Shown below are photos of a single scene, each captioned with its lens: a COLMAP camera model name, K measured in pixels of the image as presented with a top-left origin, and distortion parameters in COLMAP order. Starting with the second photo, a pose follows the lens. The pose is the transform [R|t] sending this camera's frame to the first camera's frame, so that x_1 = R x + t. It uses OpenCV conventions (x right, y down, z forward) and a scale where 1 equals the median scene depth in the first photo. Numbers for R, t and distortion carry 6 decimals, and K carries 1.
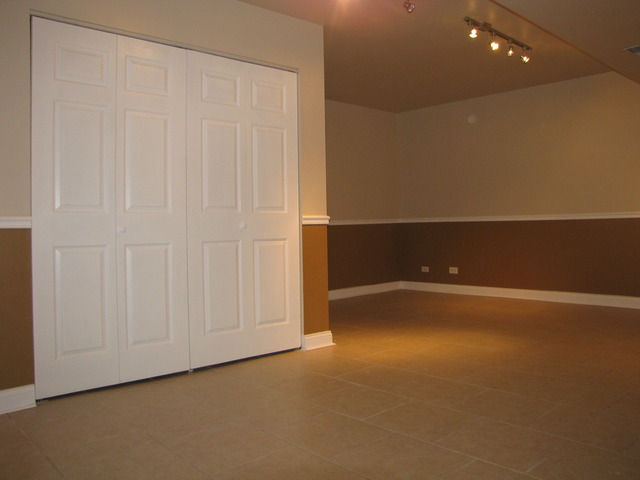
lens RADIAL K [[542.4, 0, 321.9], [0, 542.4, 224.6], [0, 0, 1]] dist [-0.185652, 0.189539]
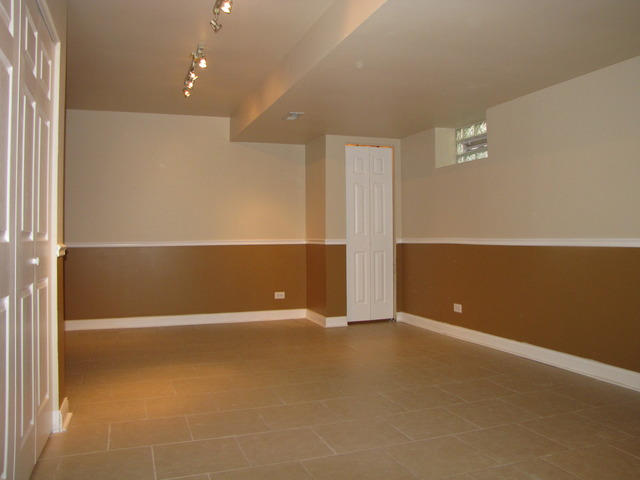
lens RADIAL K [[542.4, 0, 321.9], [0, 542.4, 224.6], [0, 0, 1]] dist [-0.185652, 0.189539]
pose [[0.395711, 0.044590, 0.917292, -0.818601], [0.017356, 0.998279, -0.056013, 0.013899], [-0.918211, 0.038085, 0.394256, 0.645159]]
